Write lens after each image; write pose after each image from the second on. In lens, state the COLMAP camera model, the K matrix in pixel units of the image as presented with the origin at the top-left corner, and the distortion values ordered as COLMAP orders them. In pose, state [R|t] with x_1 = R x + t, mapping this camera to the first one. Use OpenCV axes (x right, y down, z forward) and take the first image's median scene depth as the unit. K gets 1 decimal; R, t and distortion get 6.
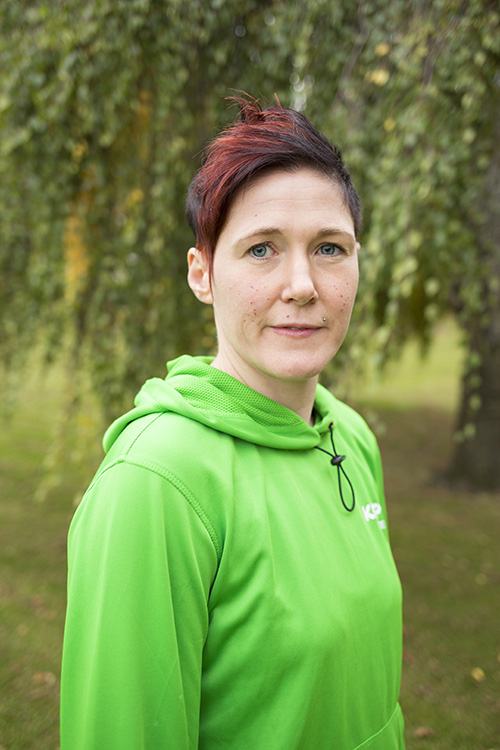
lens RADIAL K [[730.9, 0, 250.0], [0, 730.9, 375.0], [0, 0, 1]] dist [-0.023208, -0.015740]
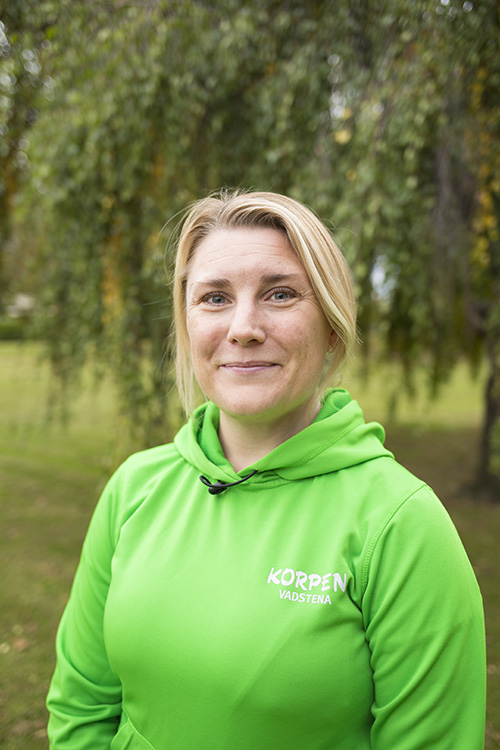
lens RADIAL K [[724.1, 0, 250.0], [0, 724.1, 375.0], [0, 0, 1]] dist [-0.011658, -0.020322]
pose [[0.993737, -0.006078, -0.111576, 0.153803], [0.001803, 0.999262, -0.038380, 0.036501], [0.111727, 0.037939, 0.993014, -0.205776]]
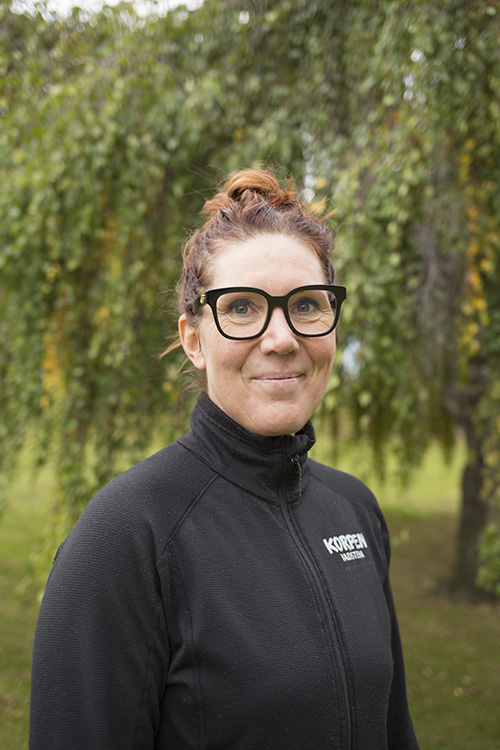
lens RADIAL K [[730.9, 0, 250.0], [0, 730.9, 375.0], [0, 0, 1]] dist [-0.023208, -0.015740]
pose [[0.997889, 0.003841, -0.064823, 0.146641], [-0.012860, 0.990167, -0.139299, -0.003907], [0.063650, 0.139839, 0.988126, -0.059028]]
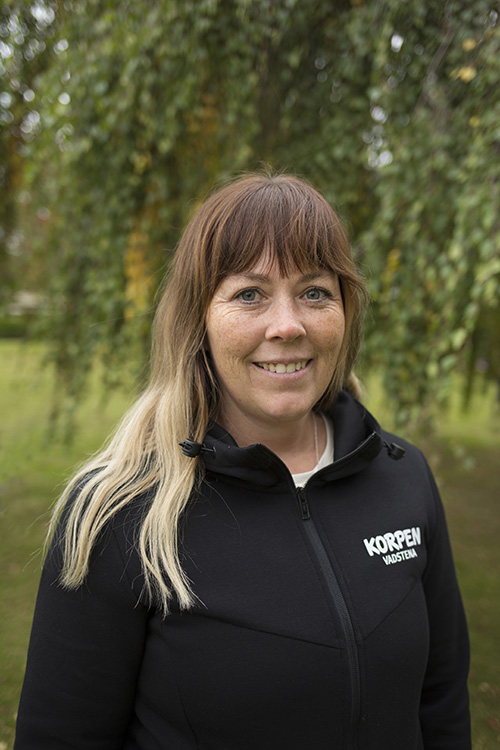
lens RADIAL K [[739.7, 0, 250.0], [0, 739.7, 375.0], [0, 0, 1]] dist [-0.000083, -0.175822]
pose [[0.992528, 0.020084, -0.120350, 0.026485], [-0.025986, 0.998525, -0.047672, 0.011322], [0.119216, 0.050443, 0.991586, 0.083586]]
